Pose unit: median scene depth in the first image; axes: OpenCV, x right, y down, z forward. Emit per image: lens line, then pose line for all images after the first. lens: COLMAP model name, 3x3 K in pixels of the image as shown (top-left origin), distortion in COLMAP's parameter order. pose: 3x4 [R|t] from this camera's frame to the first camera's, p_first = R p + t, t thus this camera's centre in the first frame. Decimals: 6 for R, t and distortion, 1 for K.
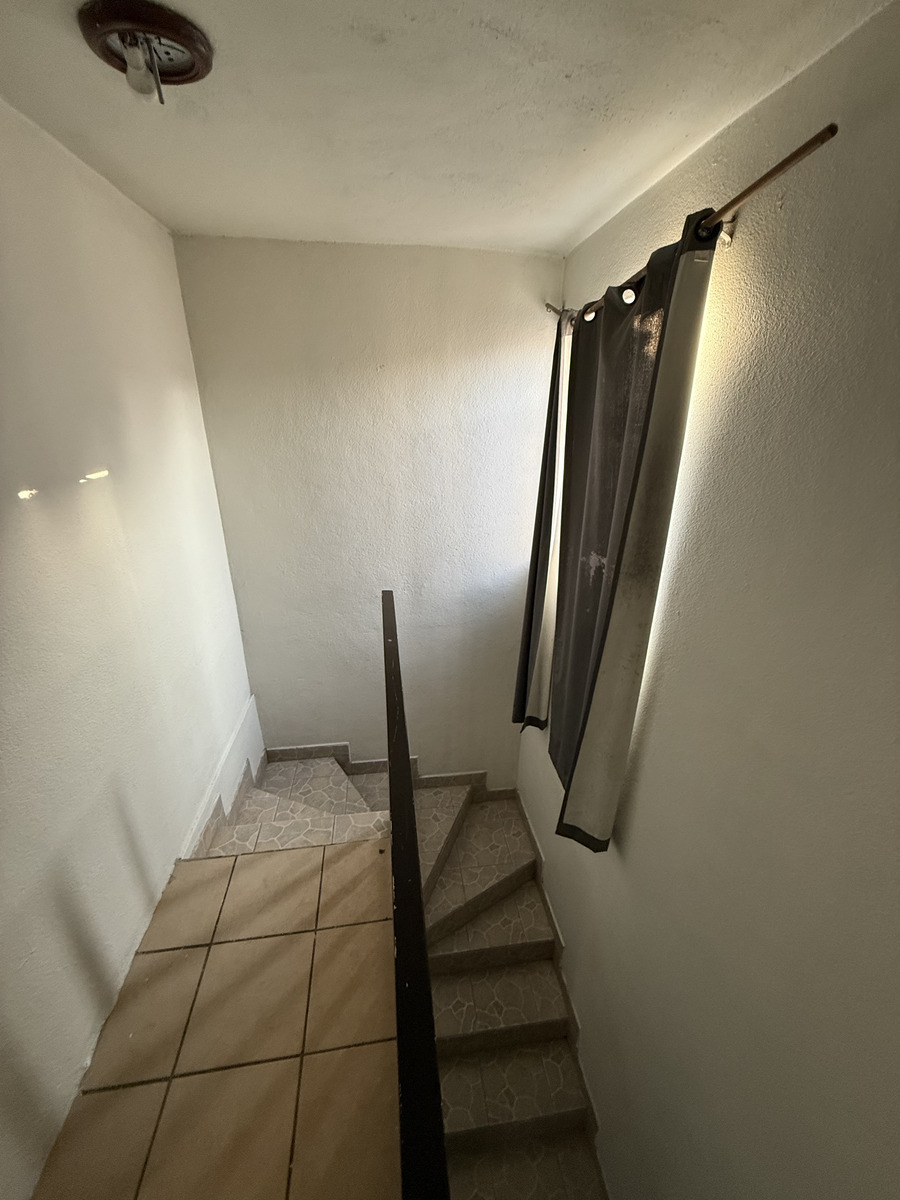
lens RADIAL K [[477.4, 0, 452.4], [0, 477.4, 594.4], [0, 0, 1]] dist [0.000015, 0.000018]
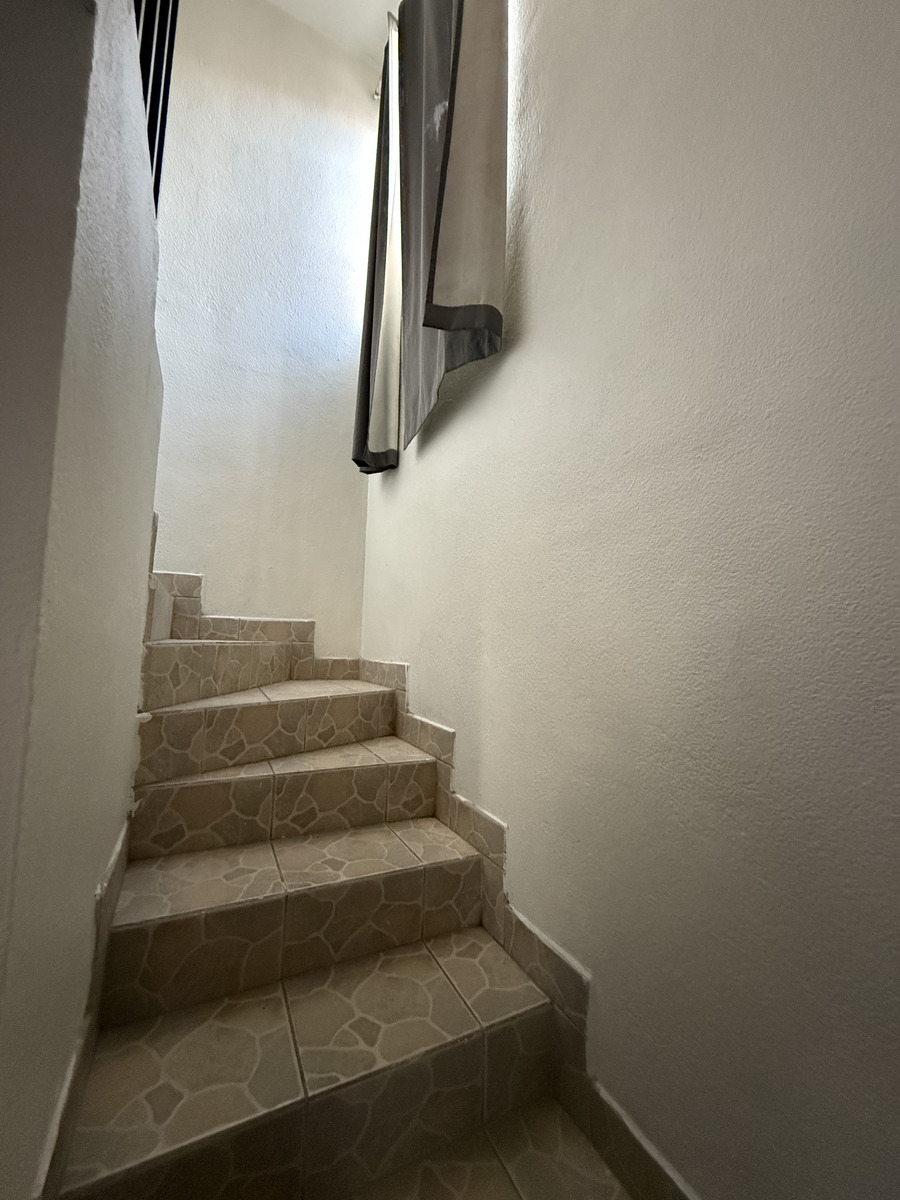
lens RADIAL K [[477.4, 0, 453.3], [0, 477.4, 600.7], [0, 0, 1]] dist [0.000015, 0.000018]
pose [[0.943714, 0.039380, 0.328409, 0.045300], [0.114483, 0.892629, -0.436013, 0.878453], [-0.310318, 0.449069, 0.837878, 0.484129]]
